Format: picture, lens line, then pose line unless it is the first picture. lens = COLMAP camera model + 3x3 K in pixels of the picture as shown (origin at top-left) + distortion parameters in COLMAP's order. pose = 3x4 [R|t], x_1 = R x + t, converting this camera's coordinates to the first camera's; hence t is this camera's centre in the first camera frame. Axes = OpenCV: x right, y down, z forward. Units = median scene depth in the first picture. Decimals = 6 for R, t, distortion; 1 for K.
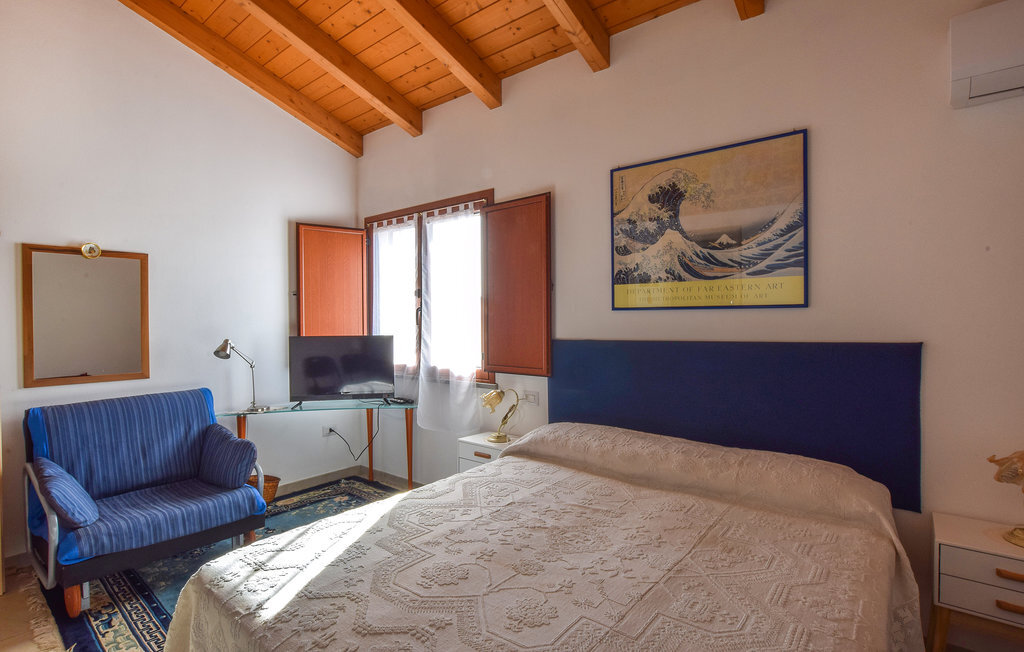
lens RADIAL K [[480.9, 0, 527.0], [0, 480.9, 329.0], [0, 0, 1]] dist [-0.019472, -0.000061]
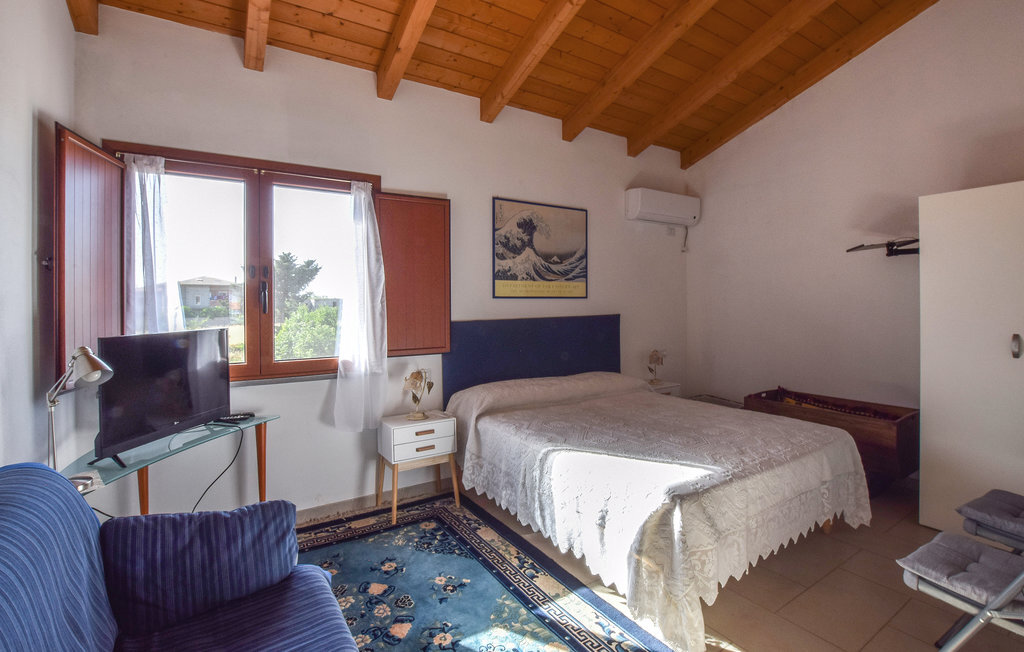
lens RADIAL K [[468.4, 0, 487.1], [0, 468.4, 305.3], [0, 0, 1]] dist [-0.019031, 0.000026]
pose [[0.358841, -0.003754, 0.933391, -1.161443], [0.023249, 0.999718, -0.004917, -0.012891], [-0.933109, 0.023465, 0.358827, 0.567291]]
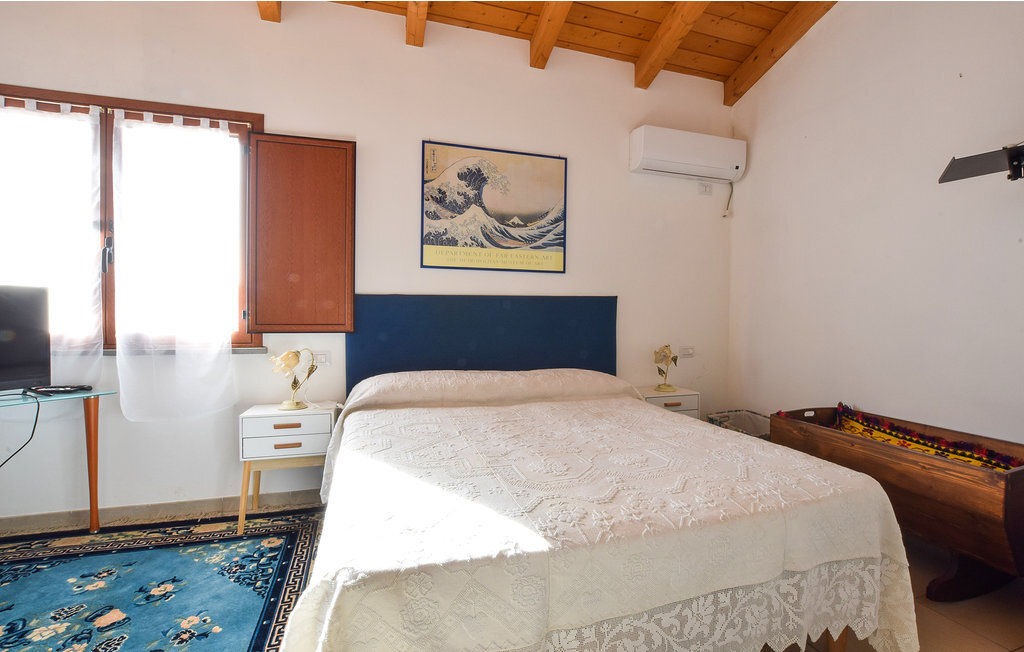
lens RADIAL K [[461.5, 0, 509.9], [0, 461.5, 320.8], [0, 0, 1]] dist [-0.023086, 0.000606]
pose [[0.571304, -0.005905, 0.820717, -0.612791], [0.002207, 0.999982, 0.005658, 0.082536], [-0.820735, -0.001421, 0.571307, 0.242239]]
